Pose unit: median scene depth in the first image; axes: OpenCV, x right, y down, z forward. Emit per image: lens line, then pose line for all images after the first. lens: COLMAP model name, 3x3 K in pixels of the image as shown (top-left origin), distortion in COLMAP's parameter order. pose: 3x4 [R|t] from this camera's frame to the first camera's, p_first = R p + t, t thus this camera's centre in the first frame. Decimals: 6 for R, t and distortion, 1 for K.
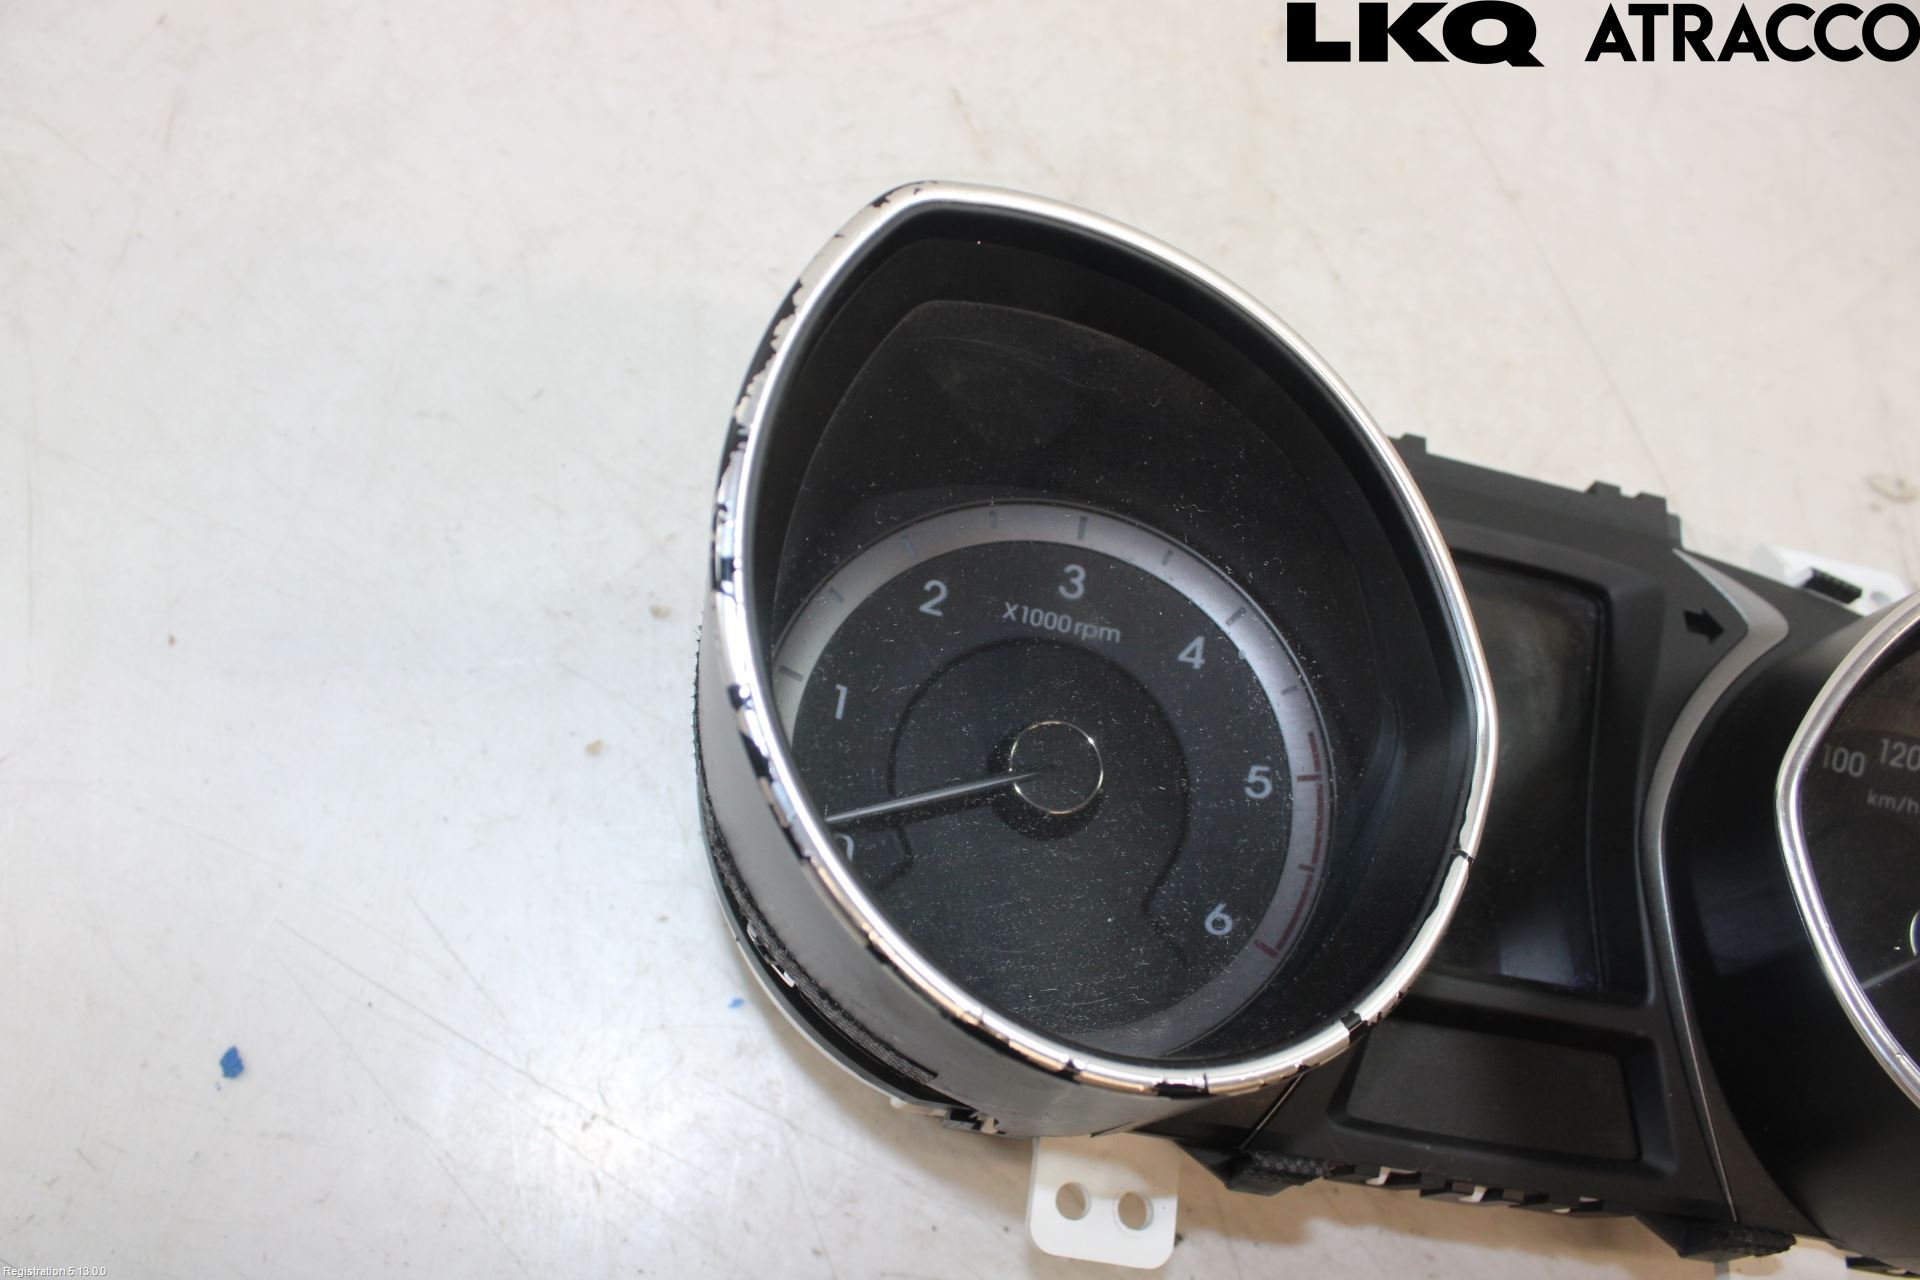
lens RADIAL K [[1551.4, 0, 960.0], [0, 1551.4, 640.0], [0, 0, 1]] dist [-0.087594, 0.005284]
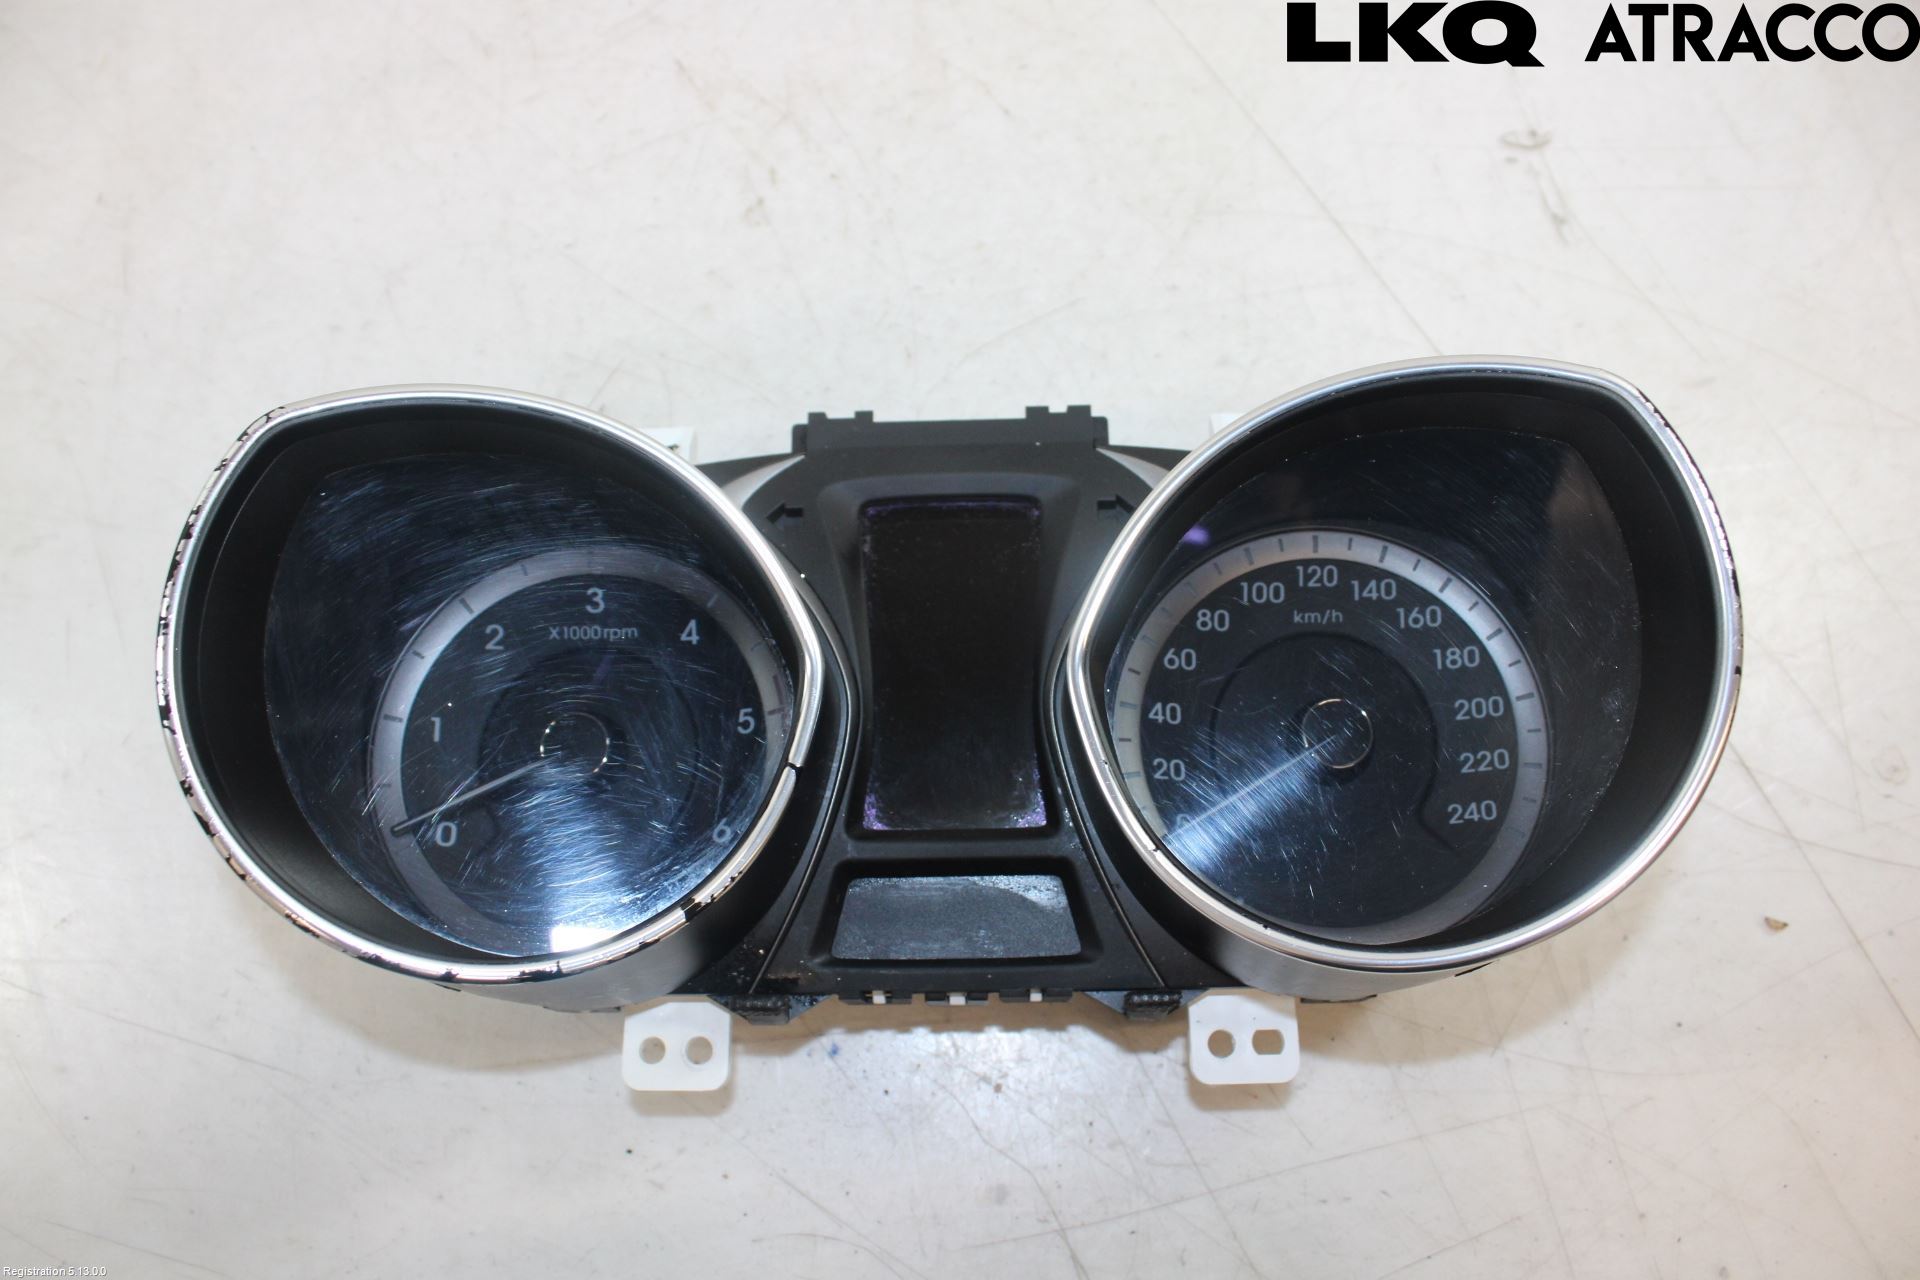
lens RADIAL K [[1551.4, 0, 960.0], [0, 1551.4, 640.0], [0, 0, 1]] dist [-0.087594, 0.005284]
pose [[0.959798, -0.214211, -0.181386, 0.609481], [0.229588, 0.970891, 0.068265, -0.023053], [0.161483, -0.107165, 0.981040, -0.256094]]
